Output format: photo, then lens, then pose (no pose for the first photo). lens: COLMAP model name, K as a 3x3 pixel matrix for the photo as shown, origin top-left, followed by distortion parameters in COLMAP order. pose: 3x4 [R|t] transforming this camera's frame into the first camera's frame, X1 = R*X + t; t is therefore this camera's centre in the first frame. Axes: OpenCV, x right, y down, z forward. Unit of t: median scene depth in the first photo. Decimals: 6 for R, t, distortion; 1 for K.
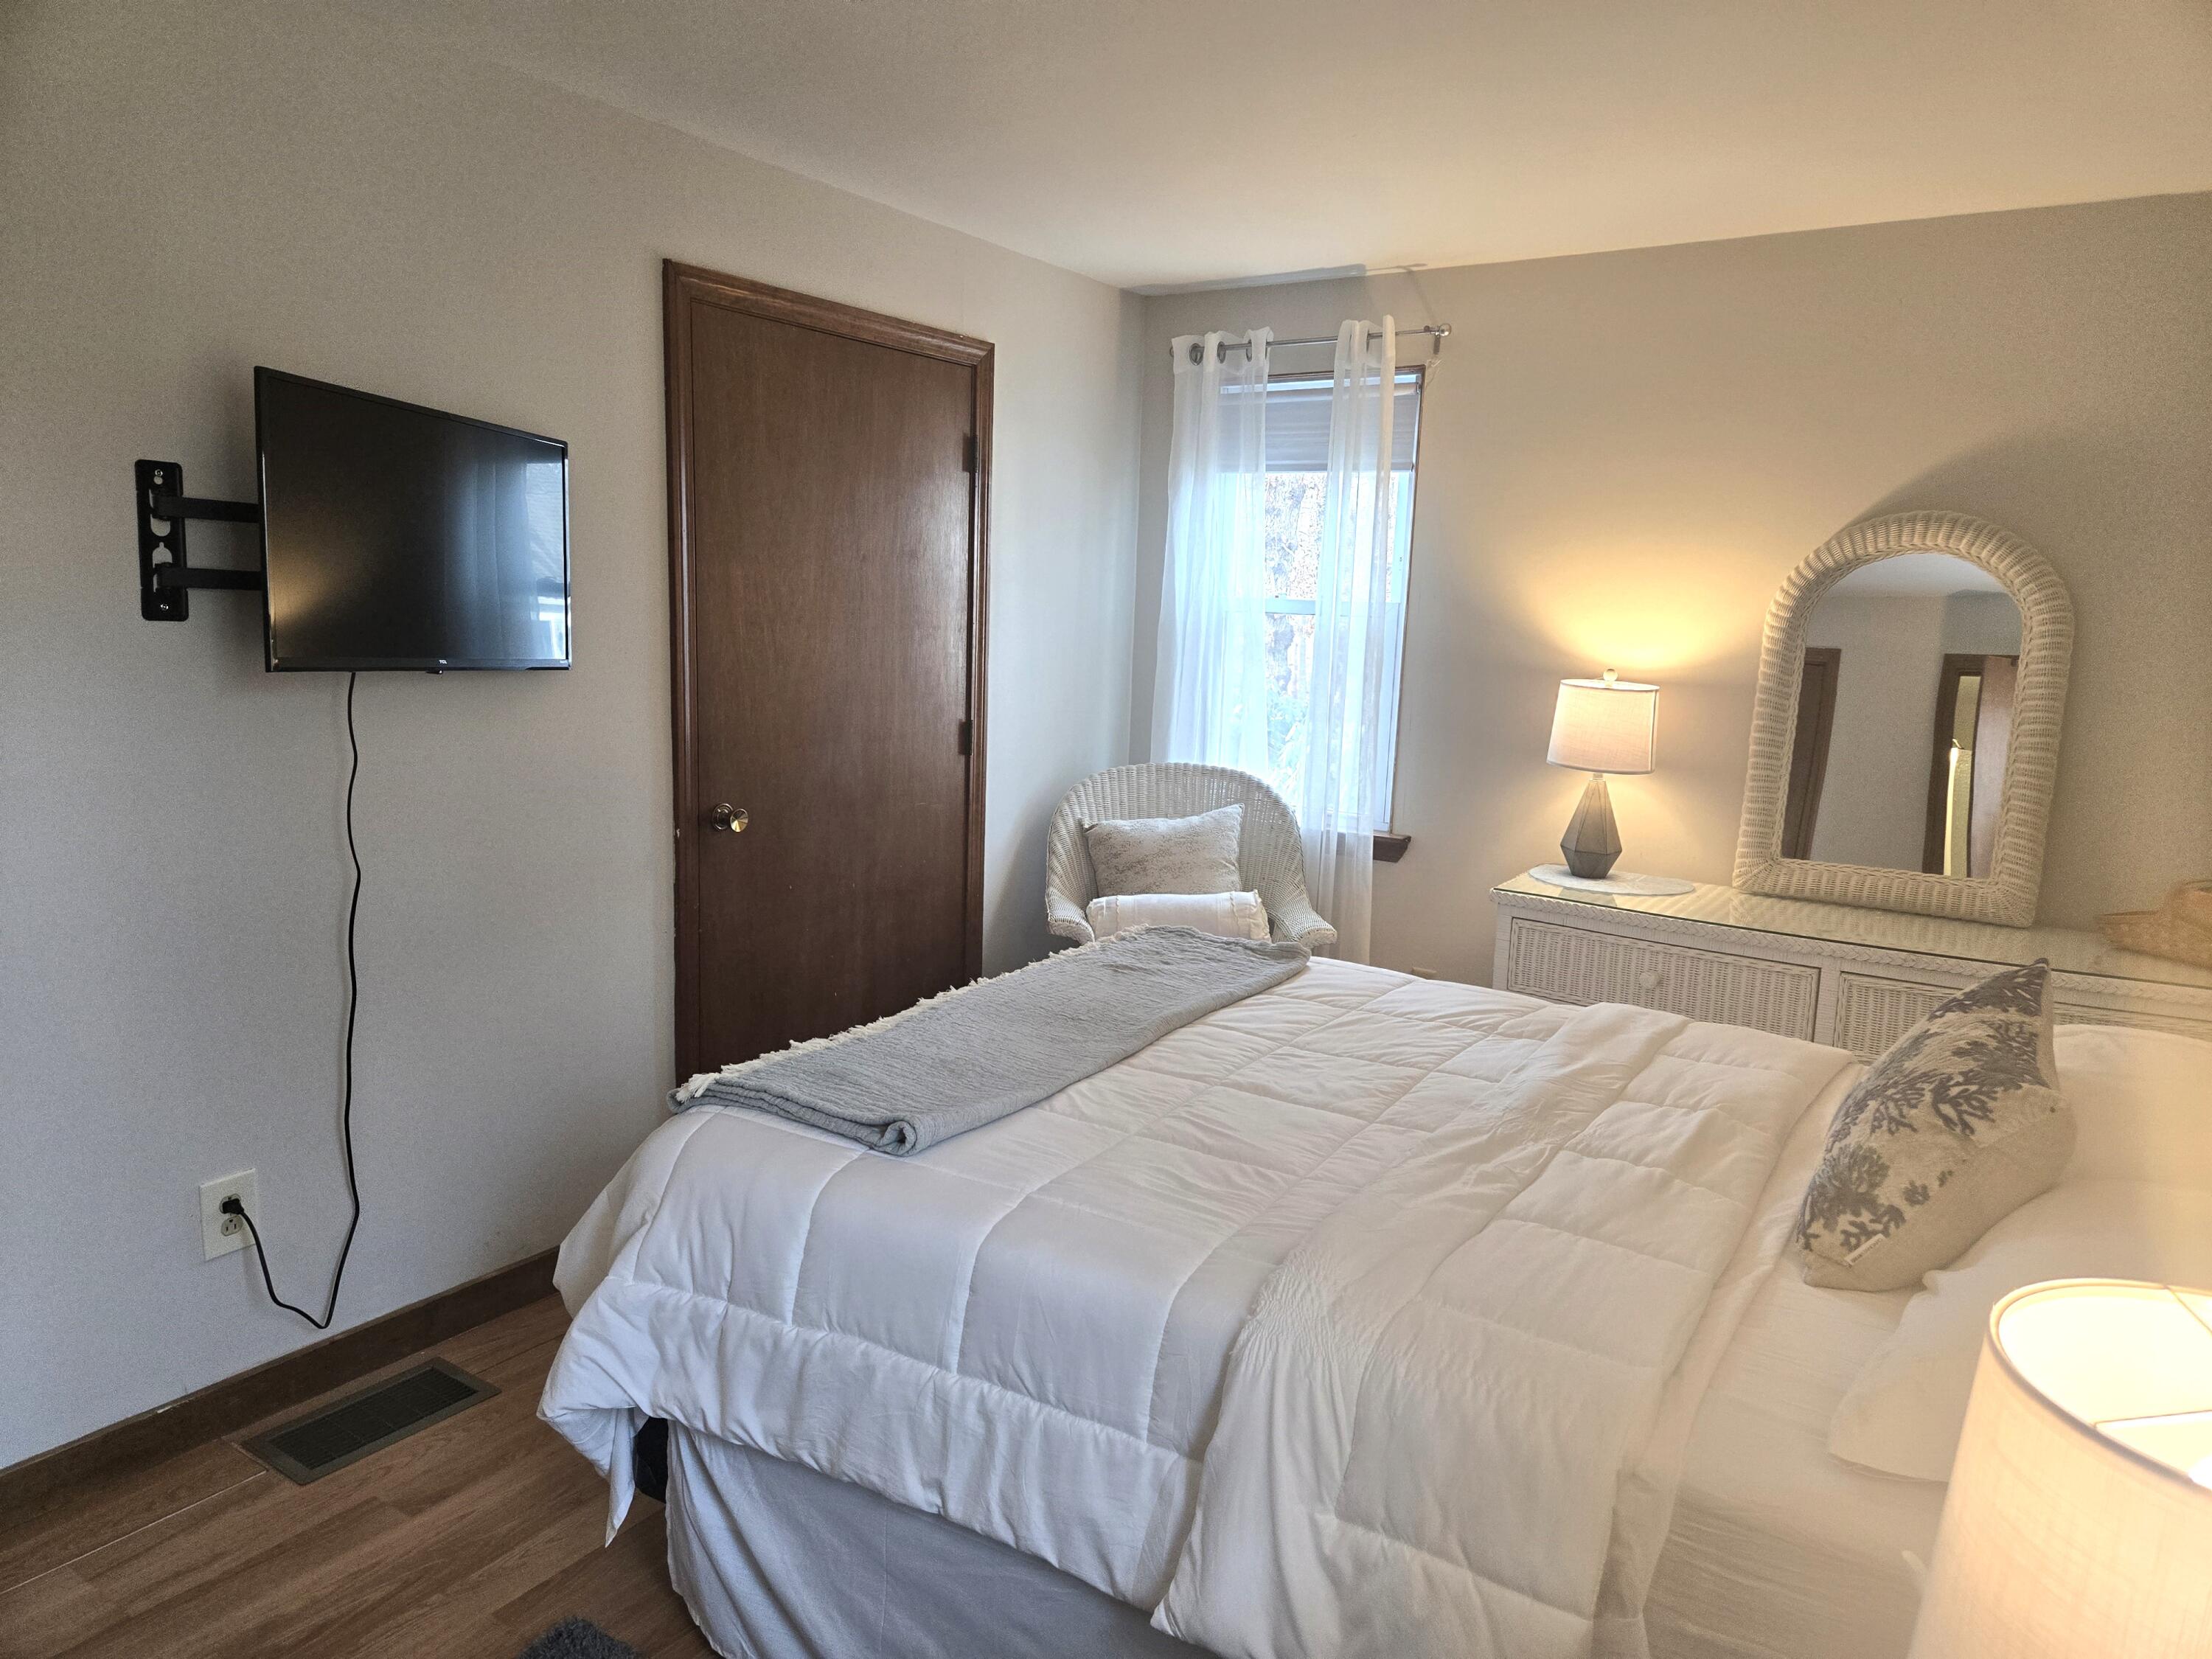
lens RADIAL K [[1480.3, 0, 1116.3], [0, 1480.3, 824.6], [0, 0, 1]] dist [0.086454, -0.065737]
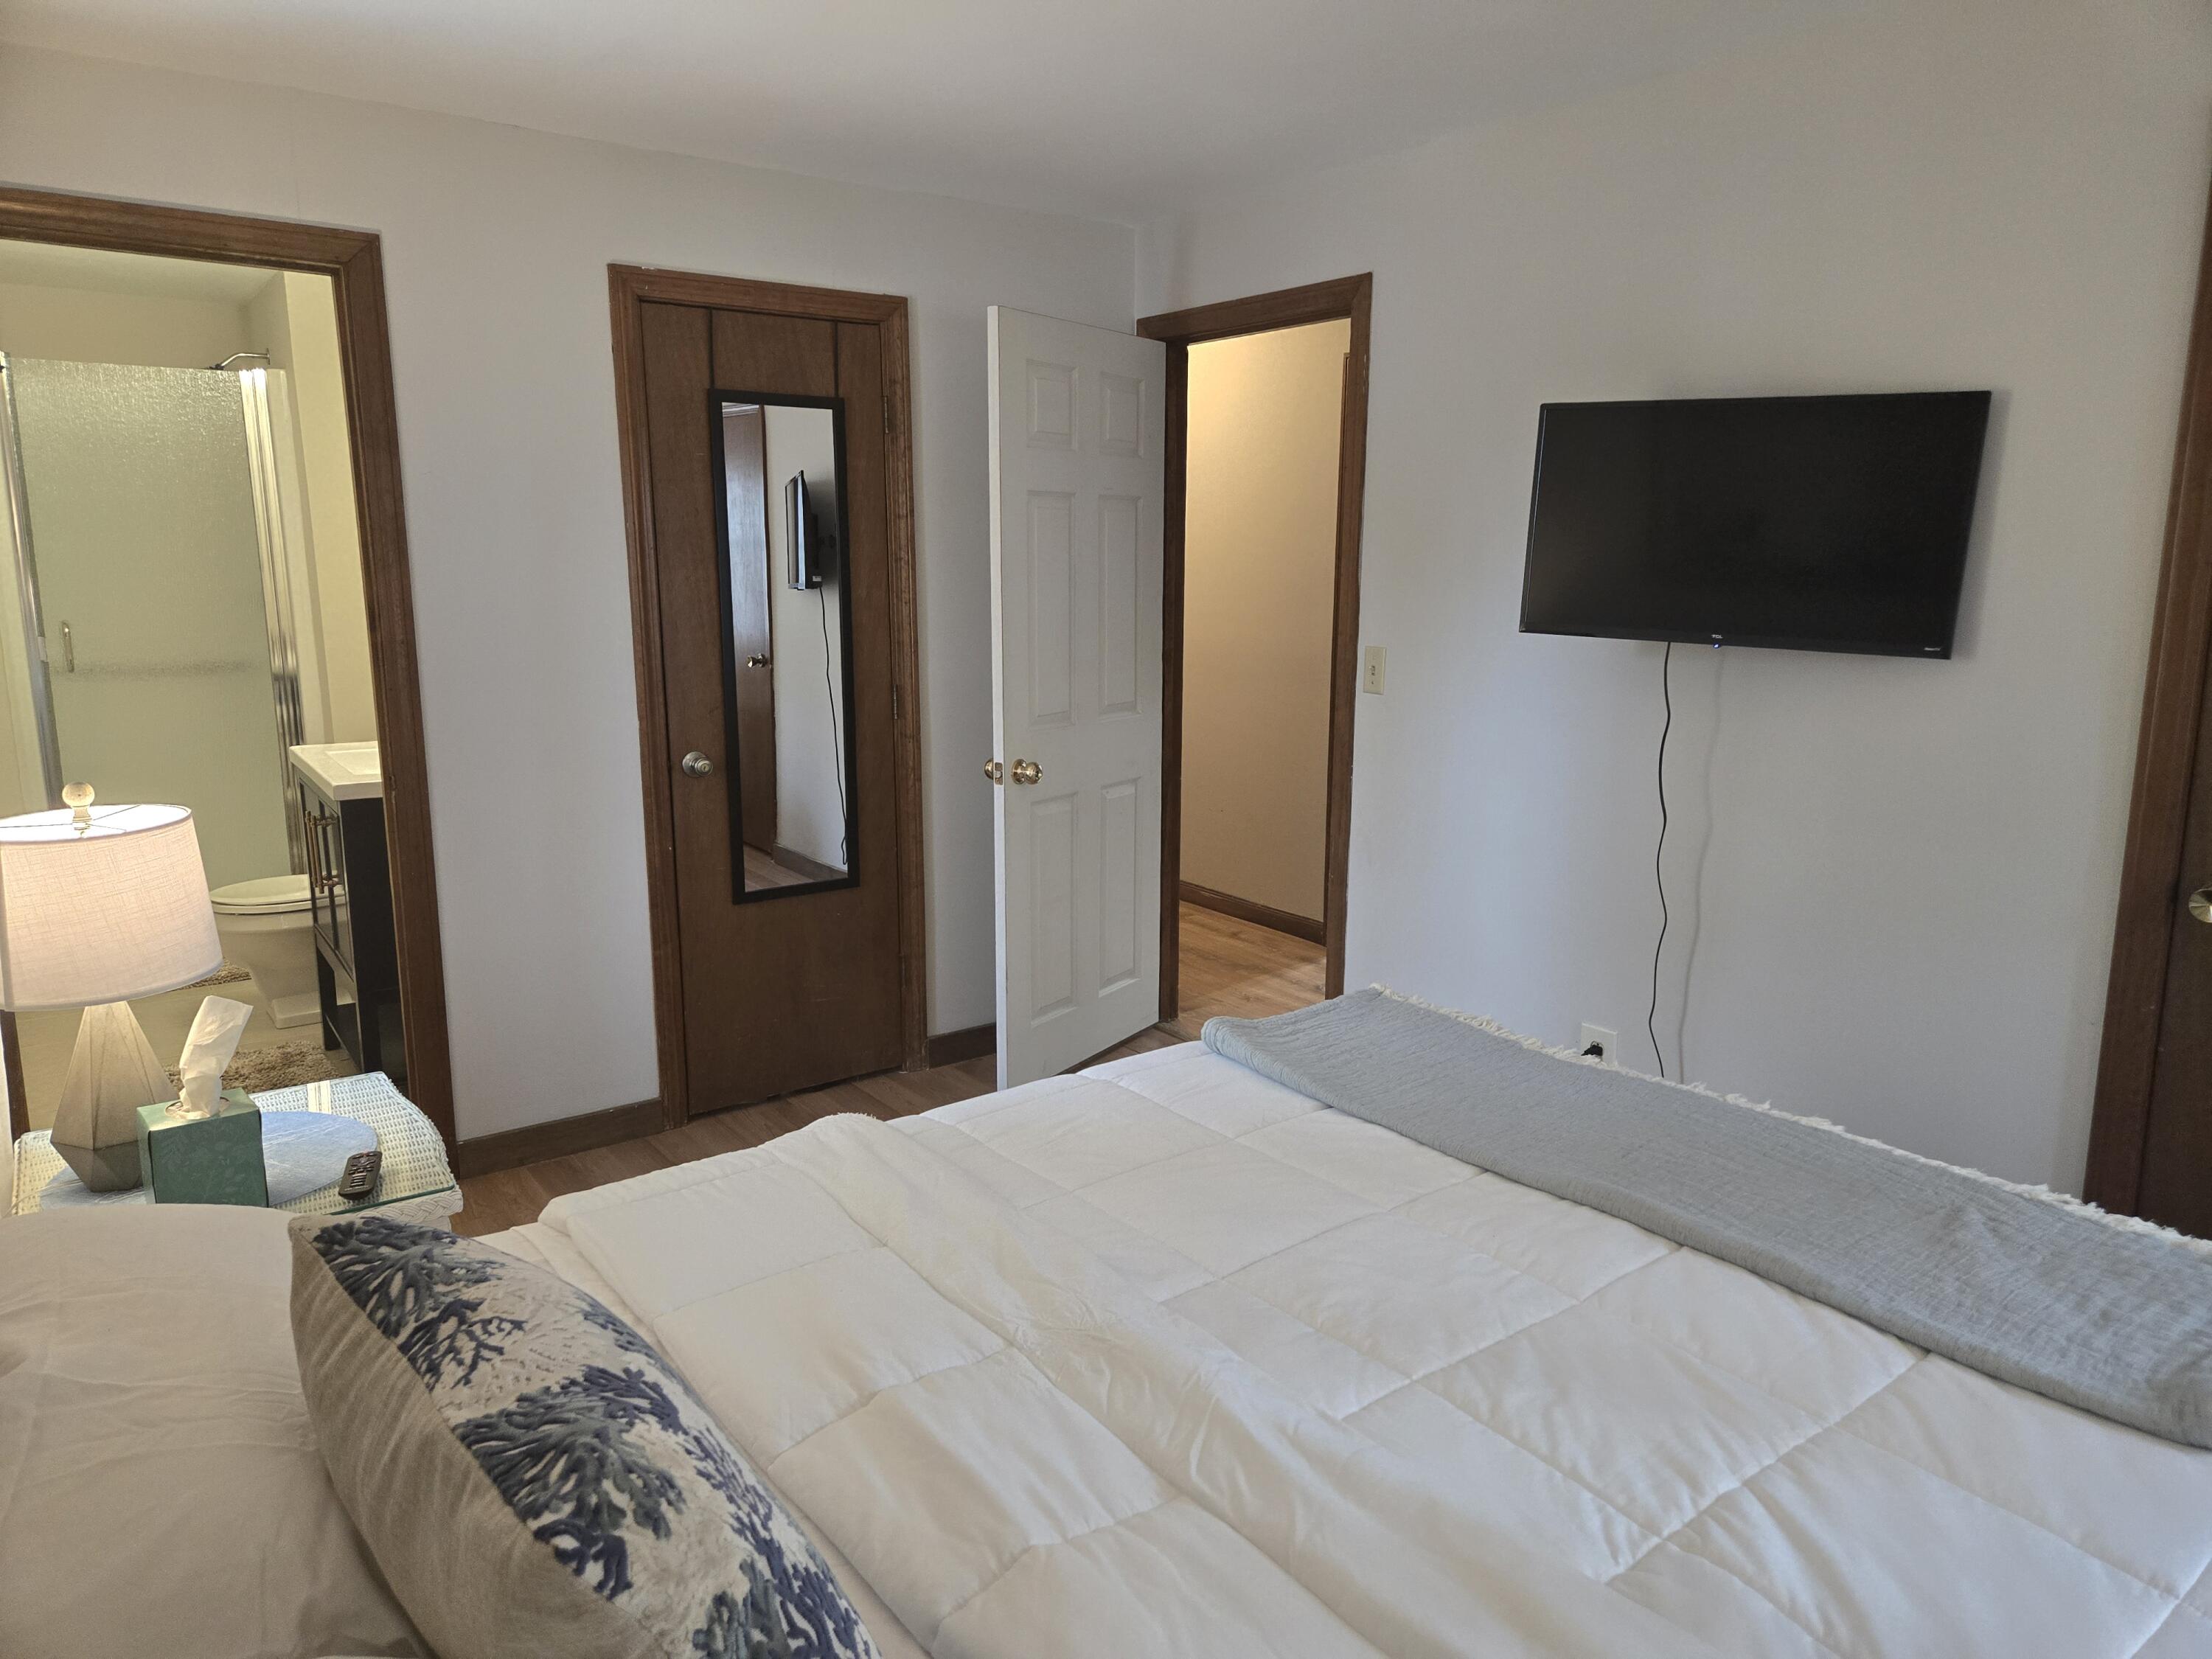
lens RADIAL K [[1480.3, 0, 1116.3], [0, 1480.3, 824.6], [0, 0, 1]] dist [0.086454, -0.065737]
pose [[-0.376270, 0.132836, -0.916938, 0.703558], [-0.150545, 0.967751, 0.201974, -0.128115], [0.914197, 0.214038, -0.344138, 0.988015]]
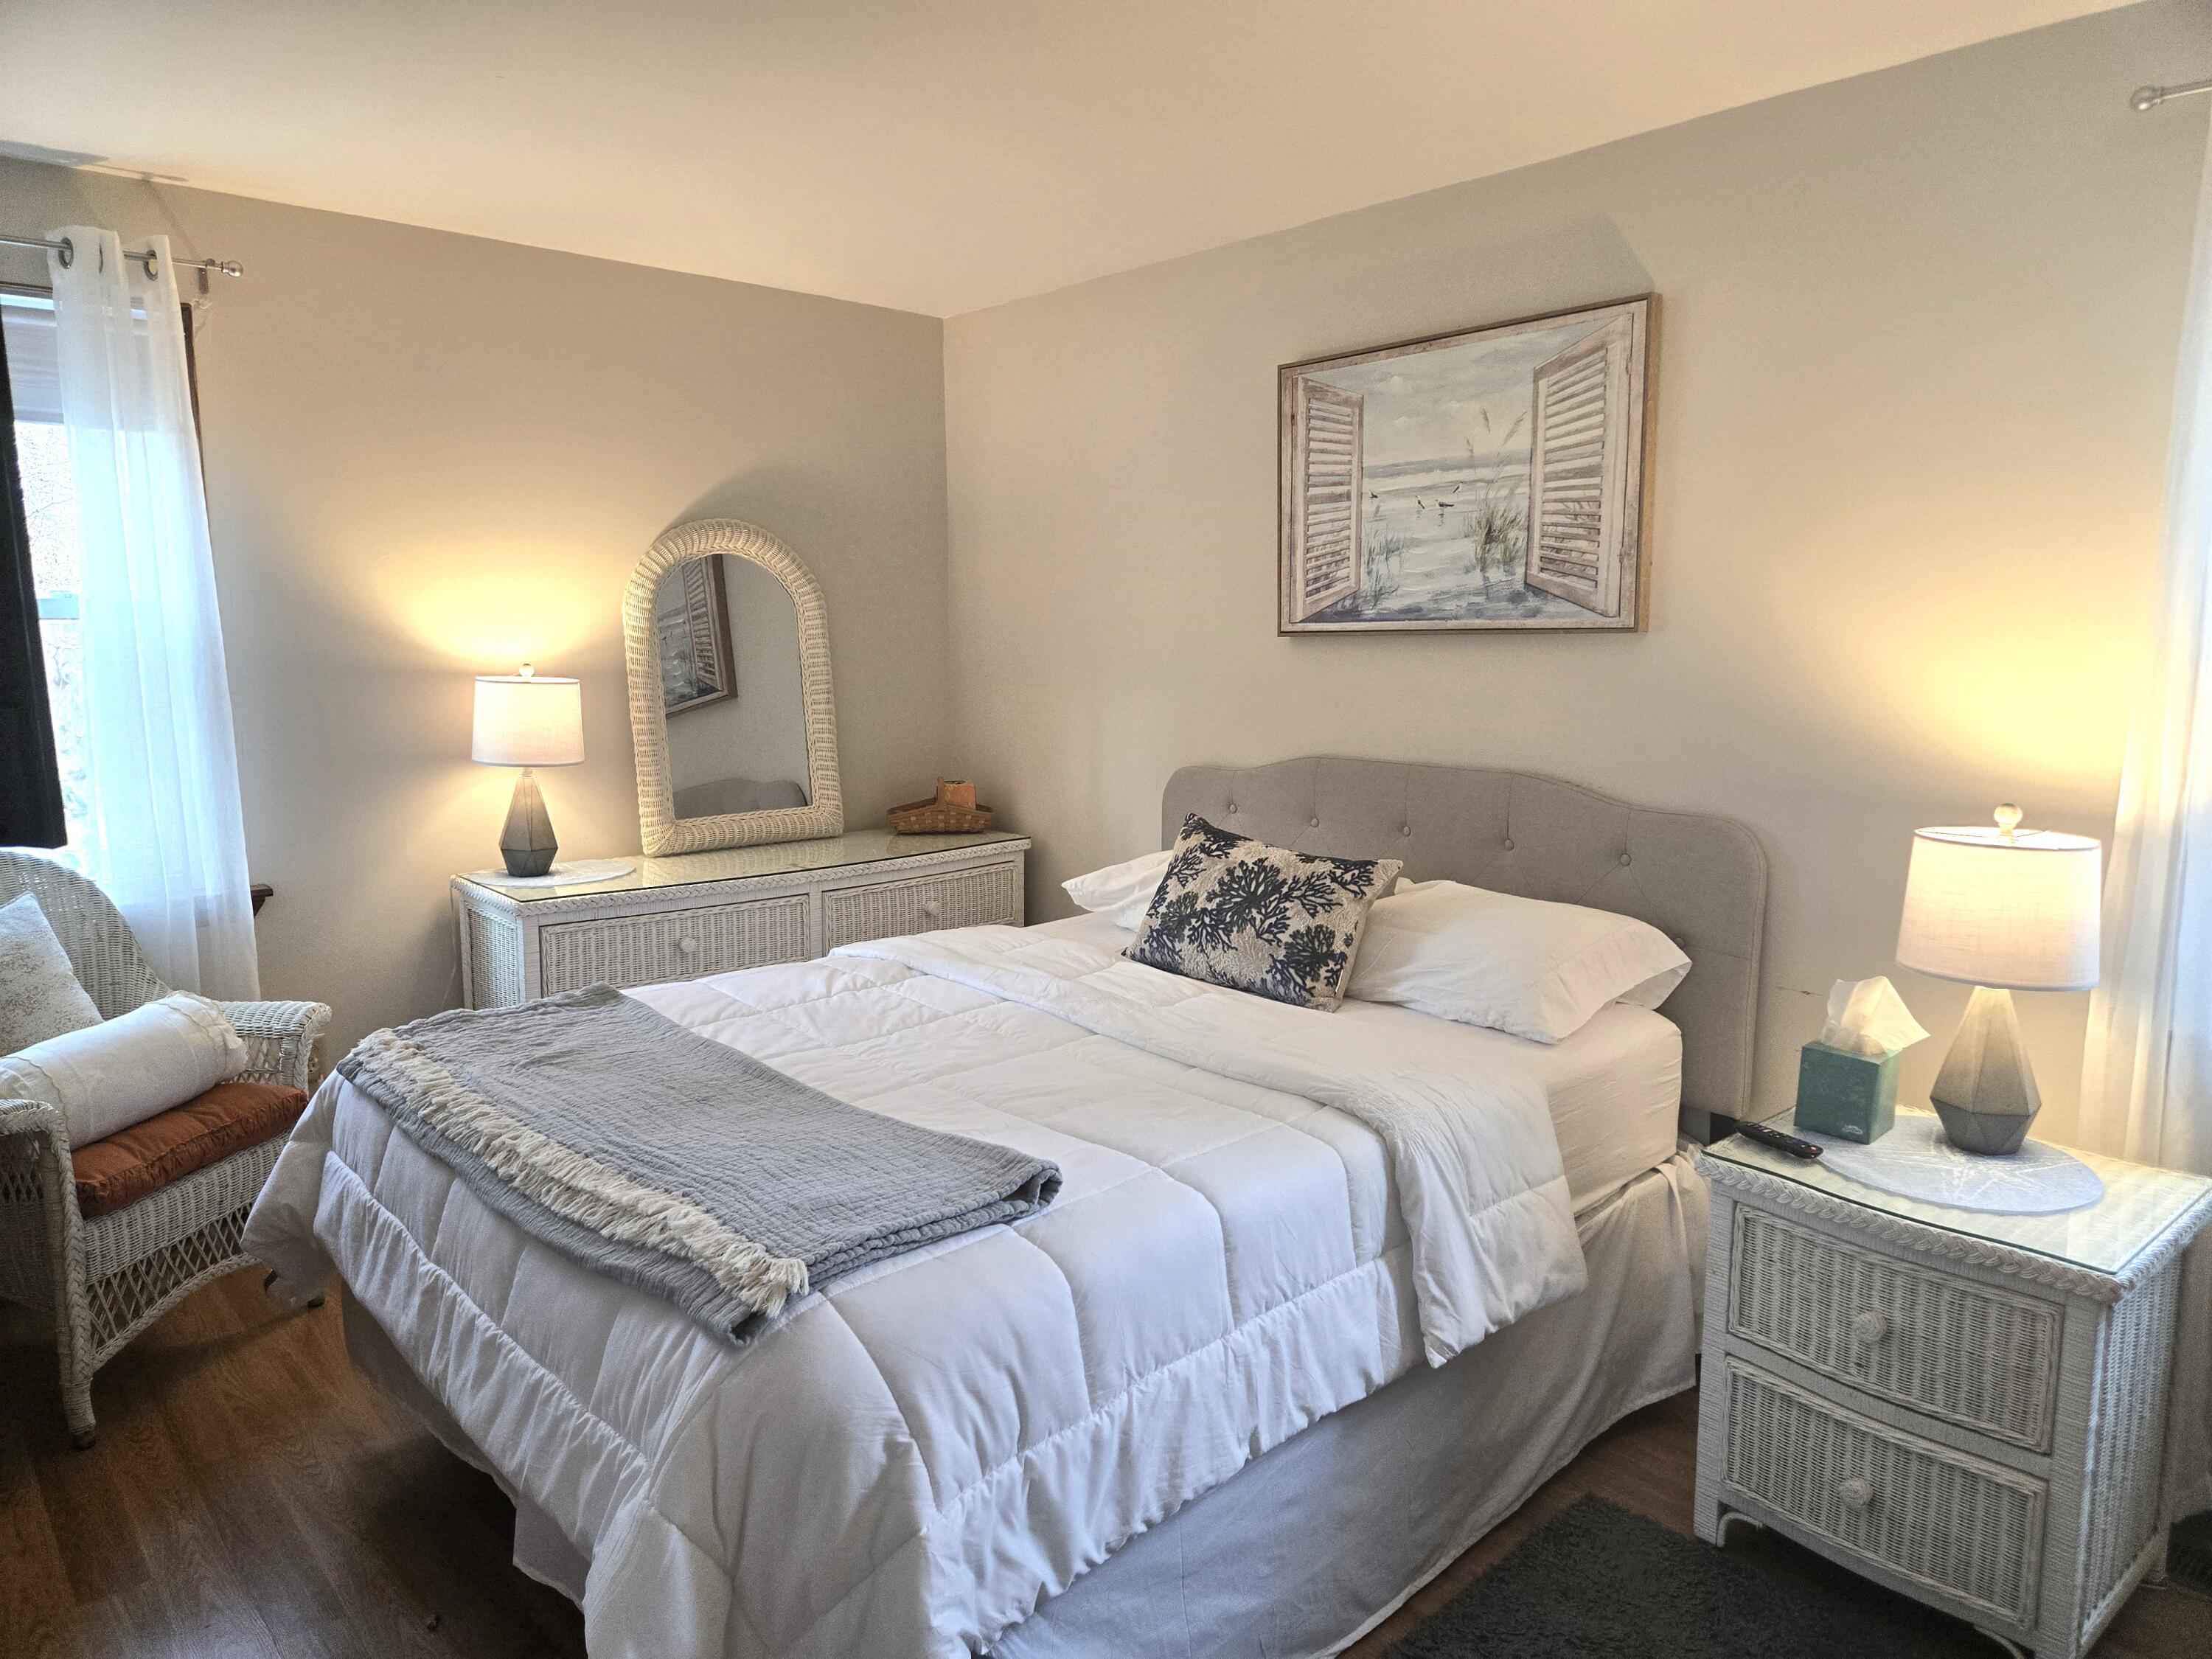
lens RADIAL K [[1480.3, 0, 1116.3], [0, 1480.3, 824.6], [0, 0, 1]] dist [0.086454, -0.065737]
pose [[0.263835, -0.172280, 0.949058, -0.764850], [0.155882, 0.978602, 0.134309, -0.104226], [-0.951889, 0.112506, 0.285045, 0.514509]]
